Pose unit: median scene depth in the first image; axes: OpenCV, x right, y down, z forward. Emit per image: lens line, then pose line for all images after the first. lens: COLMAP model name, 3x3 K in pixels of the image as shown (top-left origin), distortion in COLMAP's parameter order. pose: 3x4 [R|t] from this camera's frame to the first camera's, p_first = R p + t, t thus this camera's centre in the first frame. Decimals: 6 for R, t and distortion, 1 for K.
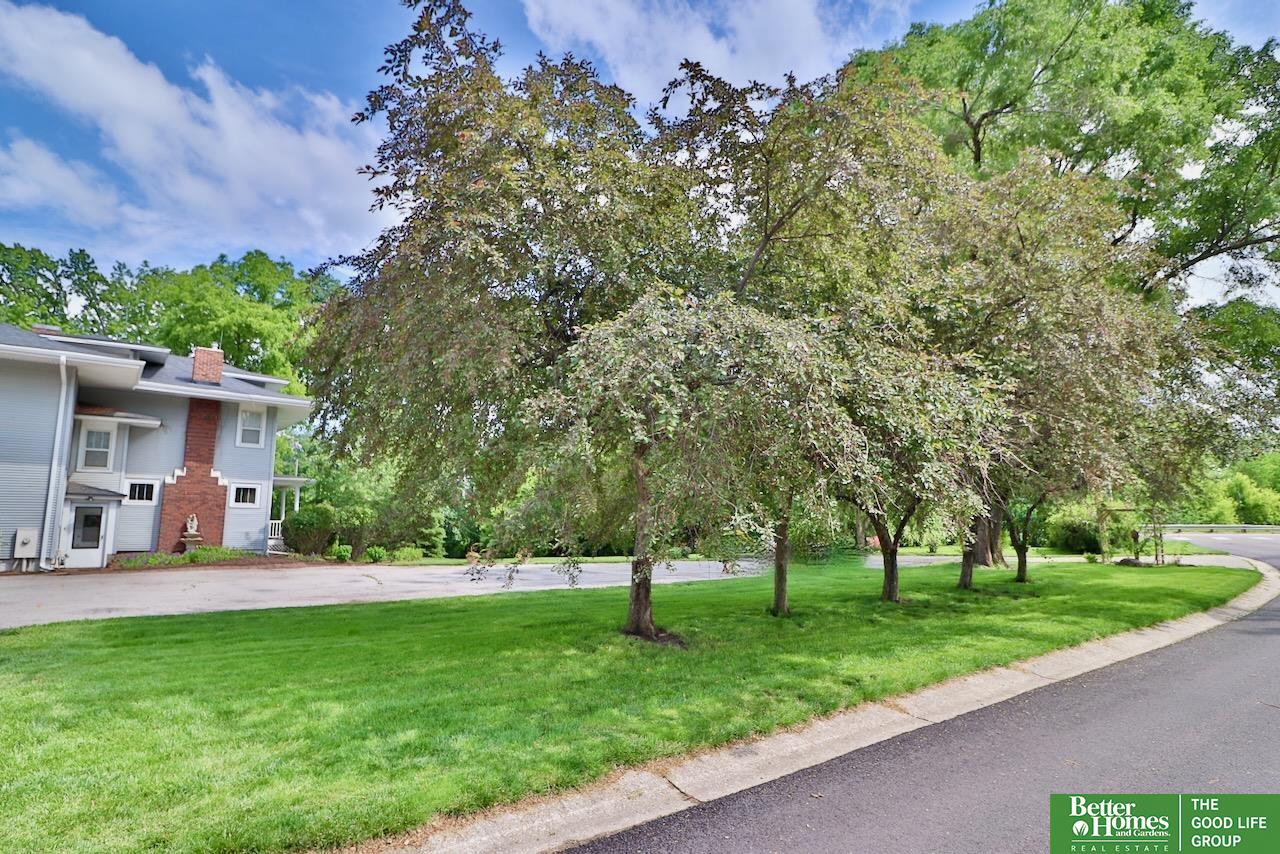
lens RADIAL K [[655.8, 0, 640.0], [0, 655.8, 427.0], [0, 0, 1]] dist [-0.011844, -0.000856]
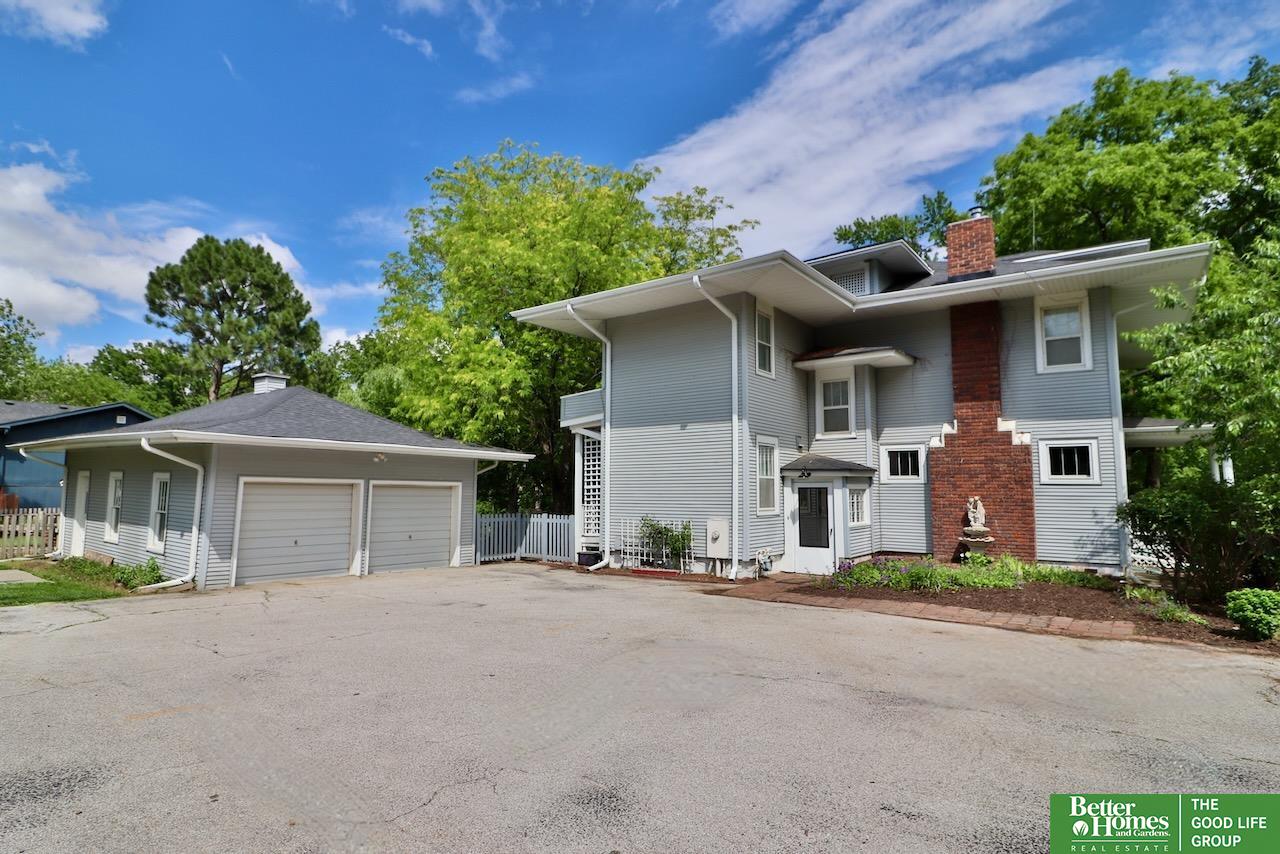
lens RADIAL K [[655.8, 0, 640.0], [0, 655.8, 427.0], [0, 0, 1]] dist [-0.011844, -0.000856]
pose [[0.223752, -0.098126, -0.969694, -0.174843], [0.137454, 0.988152, -0.068277, 0.071314], [0.964905, -0.118011, 0.234588, 0.584803]]
